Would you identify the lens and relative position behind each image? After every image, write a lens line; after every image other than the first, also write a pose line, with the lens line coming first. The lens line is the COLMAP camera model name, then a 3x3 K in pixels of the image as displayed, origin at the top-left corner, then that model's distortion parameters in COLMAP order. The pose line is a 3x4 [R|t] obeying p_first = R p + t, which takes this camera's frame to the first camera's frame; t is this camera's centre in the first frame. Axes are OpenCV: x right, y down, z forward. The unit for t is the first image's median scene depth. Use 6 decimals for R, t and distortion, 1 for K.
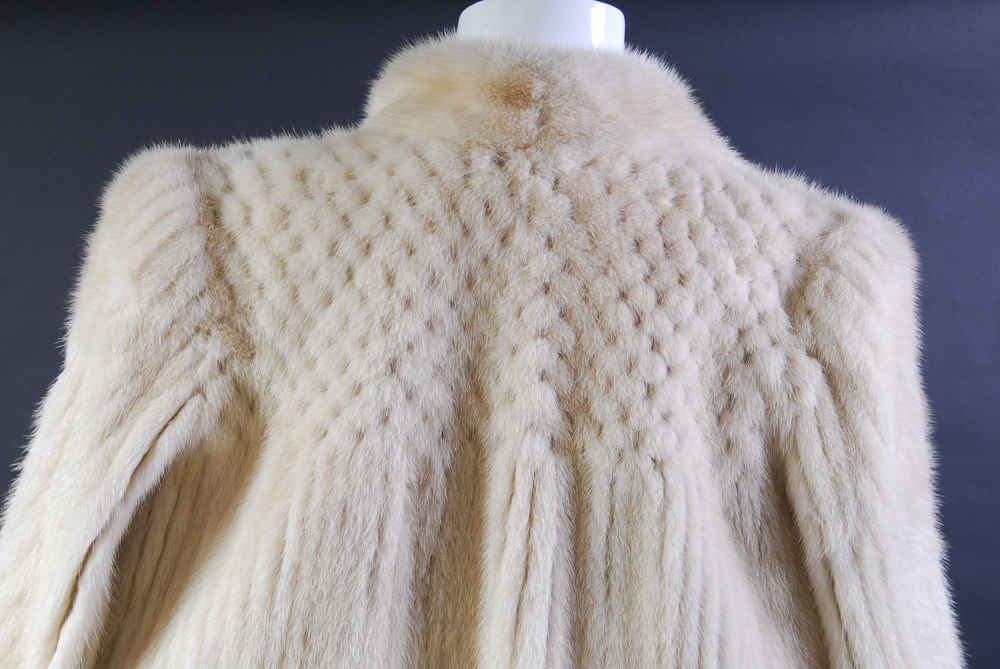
lens RADIAL K [[1878.4, 0, 466.0], [0, 1878.4, 335.7], [0, 0, 1]] dist [-0.003499, -0.200999]
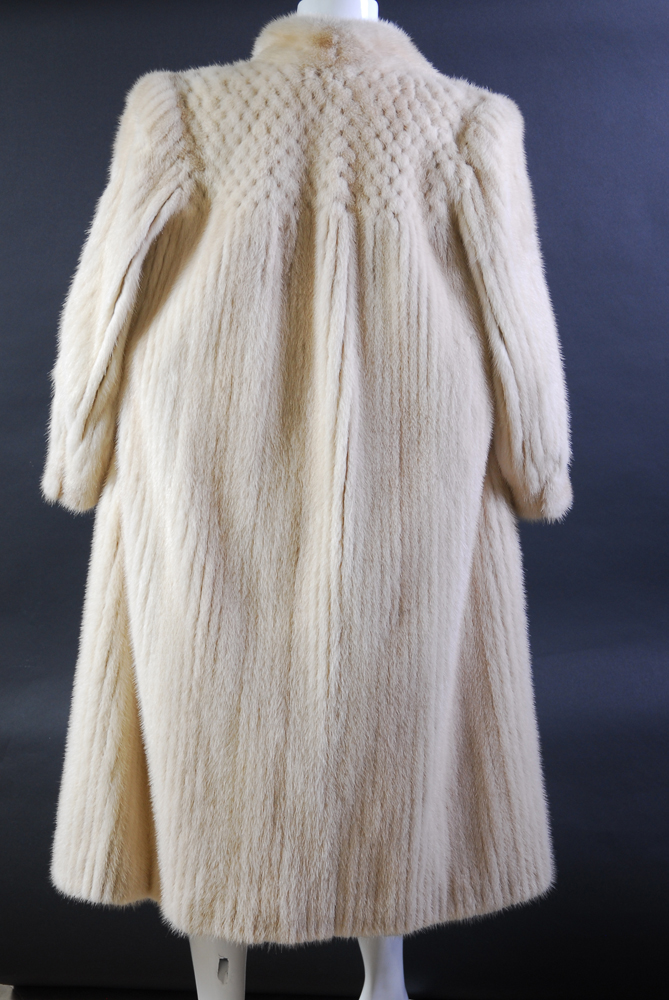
lens RADIAL K [[1878.4, 0, 338.5], [0, 1878.4, 461.9], [0, 0, 1]] dist [-0.003499, -0.200999]
pose [[0.999626, -0.024033, 0.013068, 0.002323], [0.022954, 0.996747, 0.077259, 0.179910], [-0.014882, -0.076930, 0.996925, -1.144131]]
